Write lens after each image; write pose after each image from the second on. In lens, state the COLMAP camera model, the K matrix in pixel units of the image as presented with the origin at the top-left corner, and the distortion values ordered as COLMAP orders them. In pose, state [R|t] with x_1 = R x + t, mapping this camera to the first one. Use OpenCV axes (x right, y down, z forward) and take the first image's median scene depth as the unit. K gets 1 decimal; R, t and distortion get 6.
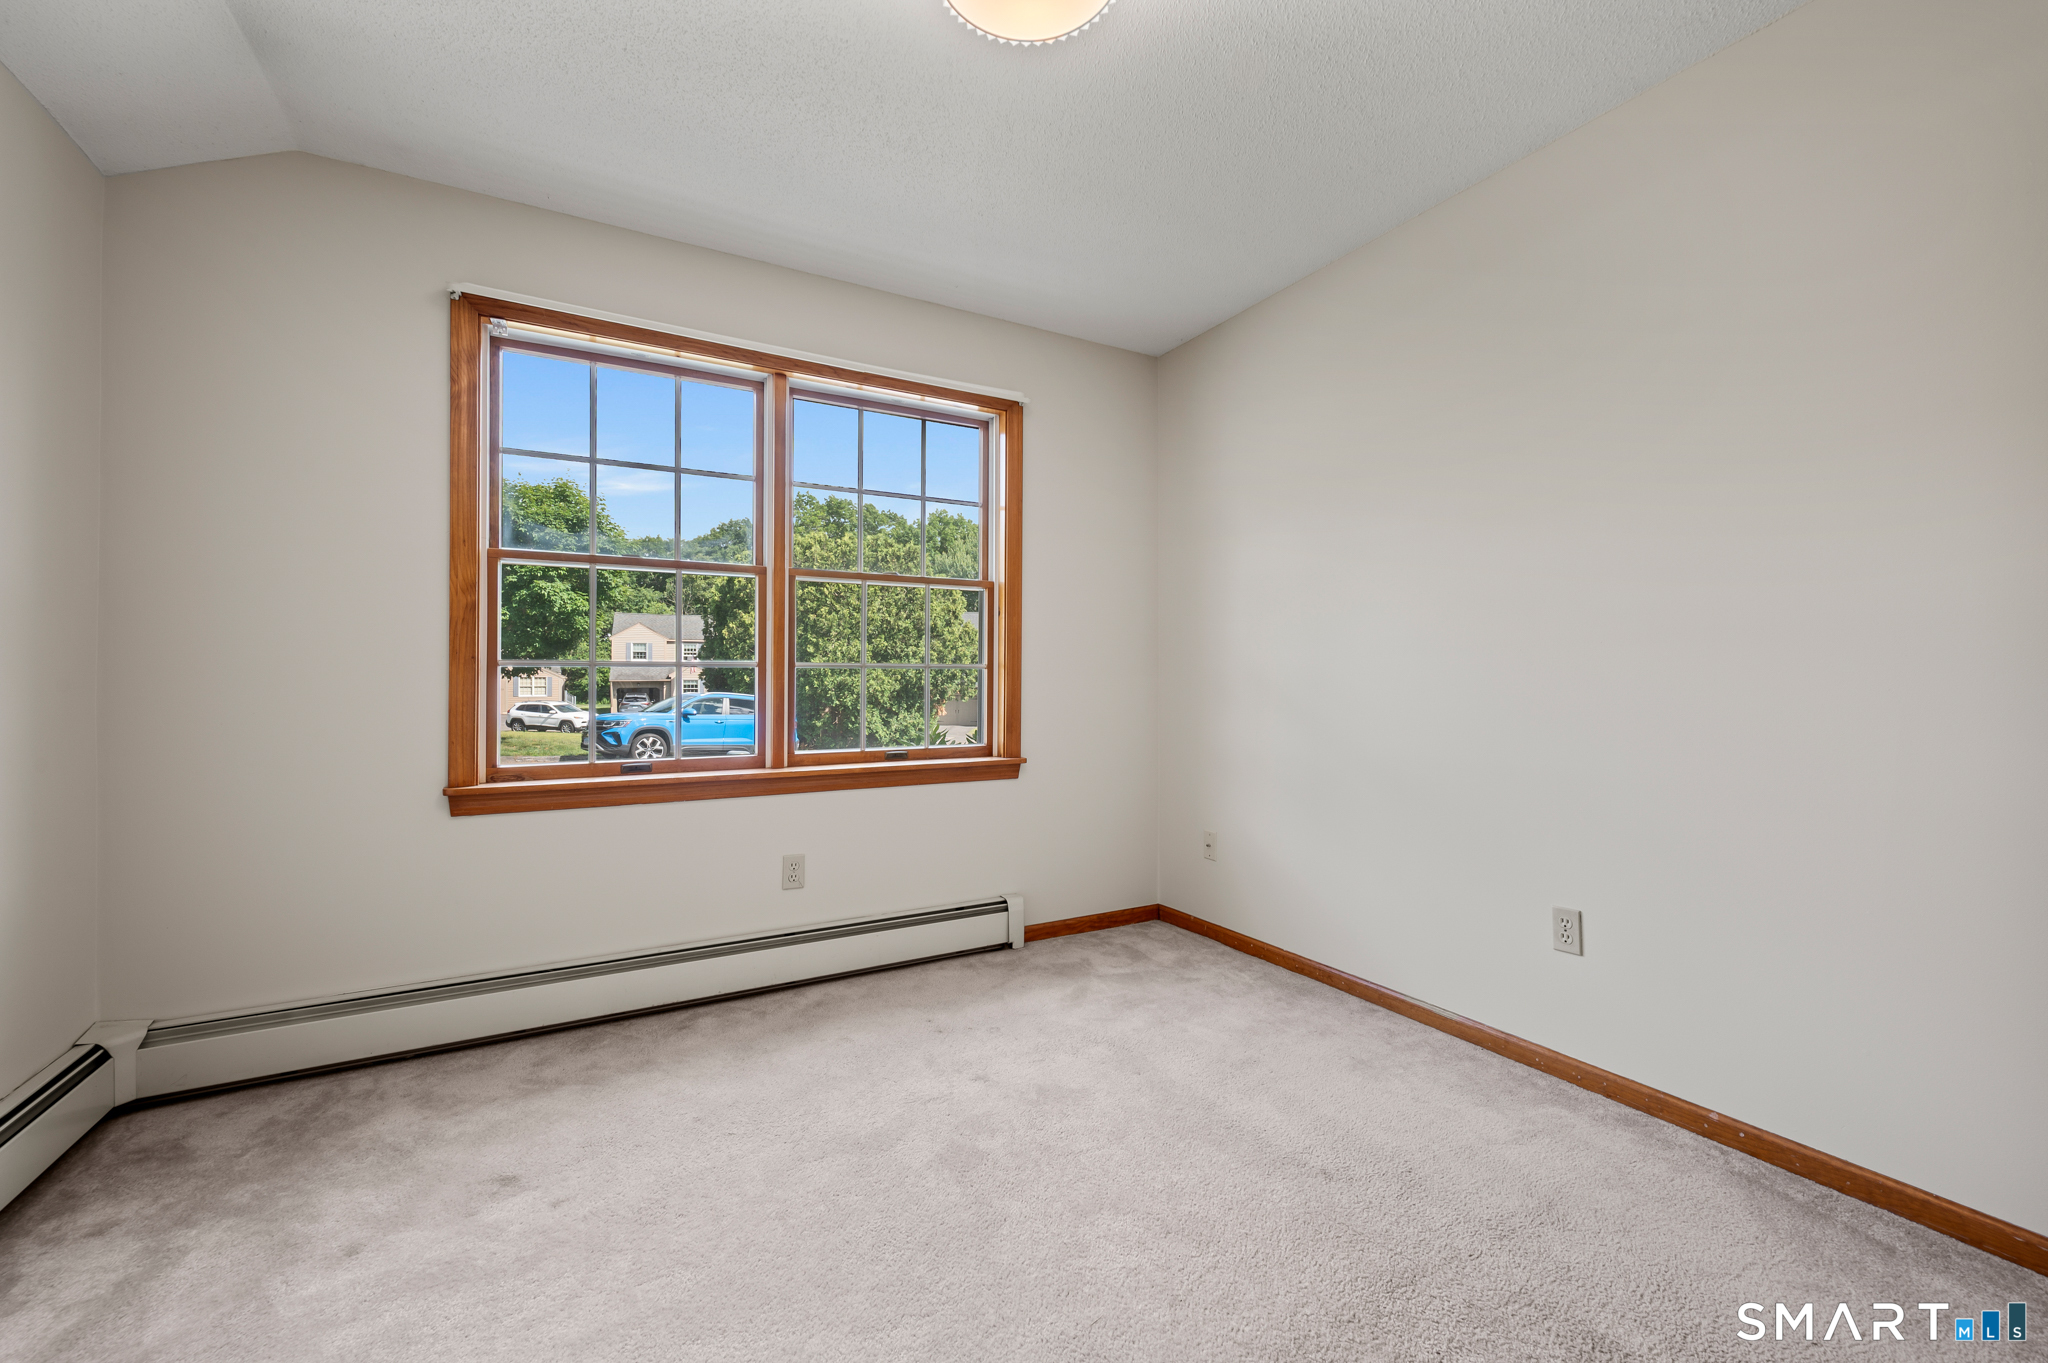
lens RADIAL K [[834.3, 0, 1015.0], [0, 834.3, 674.7], [0, 0, 1]] dist [0.000630, 0.000308]
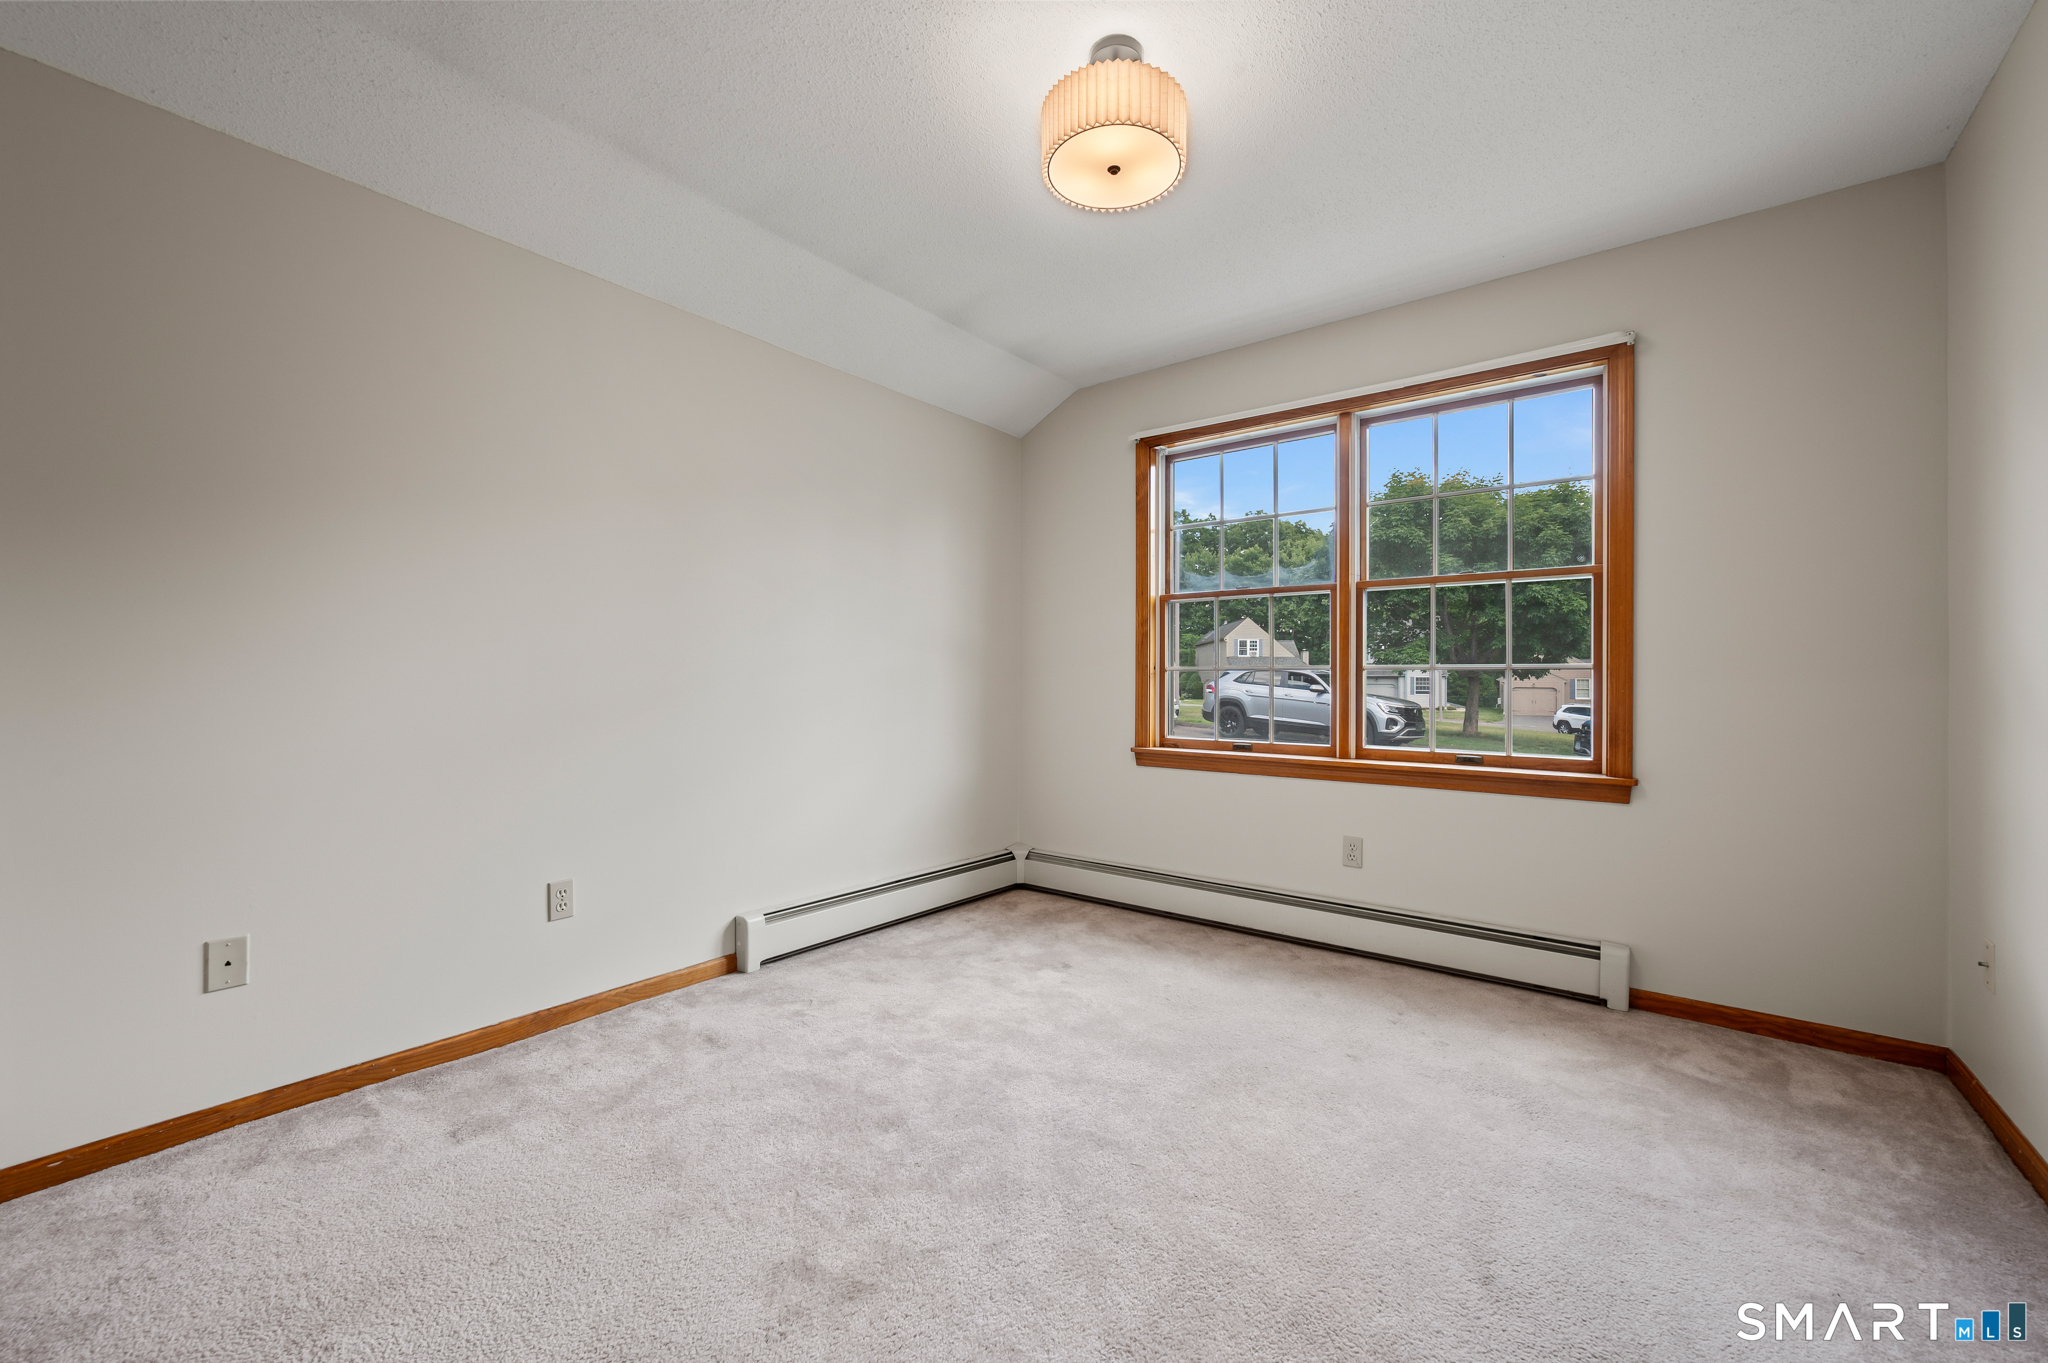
lens RADIAL K [[834.3, 0, 1015.0], [0, 834.3, 674.7], [0, 0, 1]] dist [0.000630, 0.000308]
pose [[0.362120, -0.003148, -0.932126, 0.619513], [0.000177, 0.999995, -0.003308, 0.000647], [0.932131, 0.001033, 0.362119, 0.167260]]
